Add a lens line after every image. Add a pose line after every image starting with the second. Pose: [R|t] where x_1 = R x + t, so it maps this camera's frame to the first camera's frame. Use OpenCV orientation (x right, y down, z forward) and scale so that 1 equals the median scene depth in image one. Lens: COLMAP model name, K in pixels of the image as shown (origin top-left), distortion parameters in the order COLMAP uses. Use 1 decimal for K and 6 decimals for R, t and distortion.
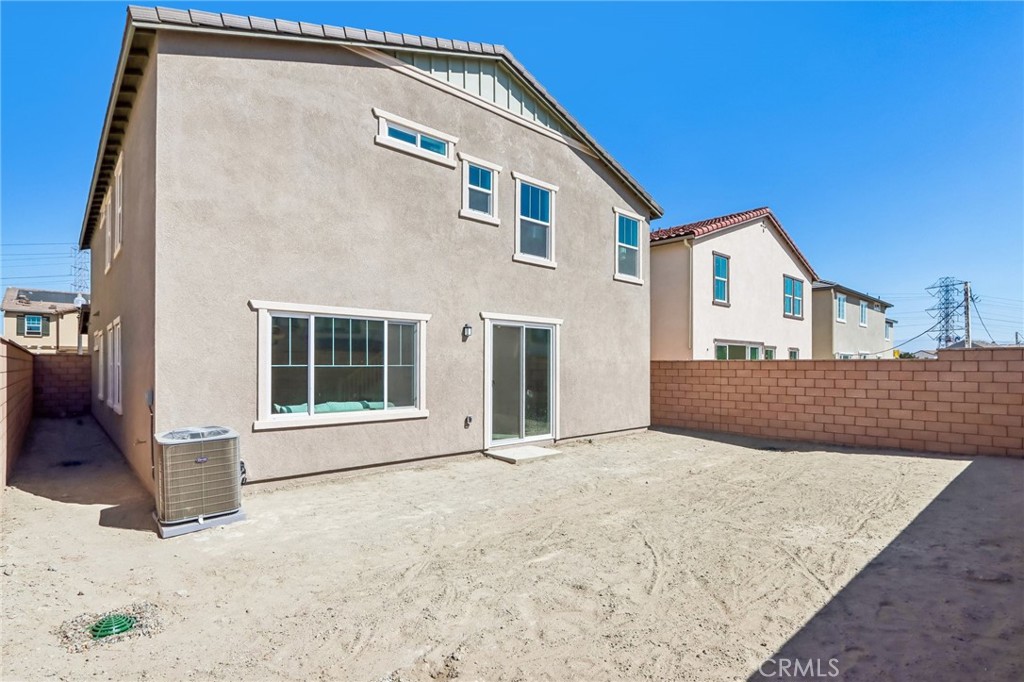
lens RADIAL K [[506.7, 0, 509.0], [0, 506.7, 364.6], [0, 0, 1]] dist [-0.001993, -0.000142]
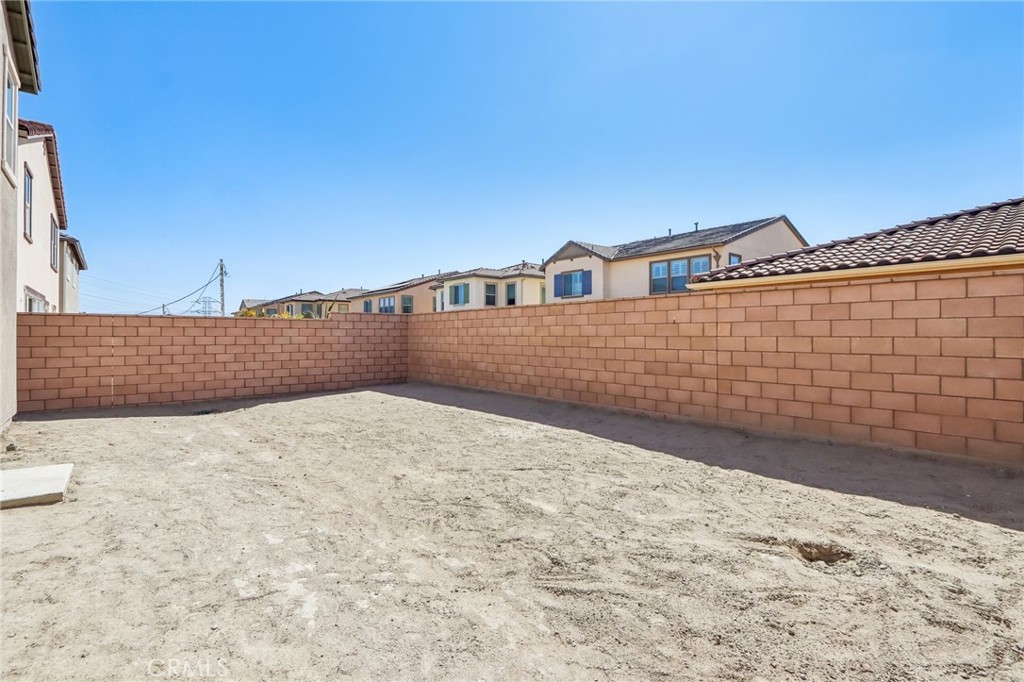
lens RADIAL K [[481.6, 0, 512.0], [0, 481.6, 341.0], [0, 0, 1]] dist [-0.018356, 0.000064]
pose [[0.035833, -0.012049, 0.999285, -0.496547], [-0.001156, 0.999926, 0.012098, 0.038491], [-0.999357, -0.001589, 0.035817, 0.625134]]
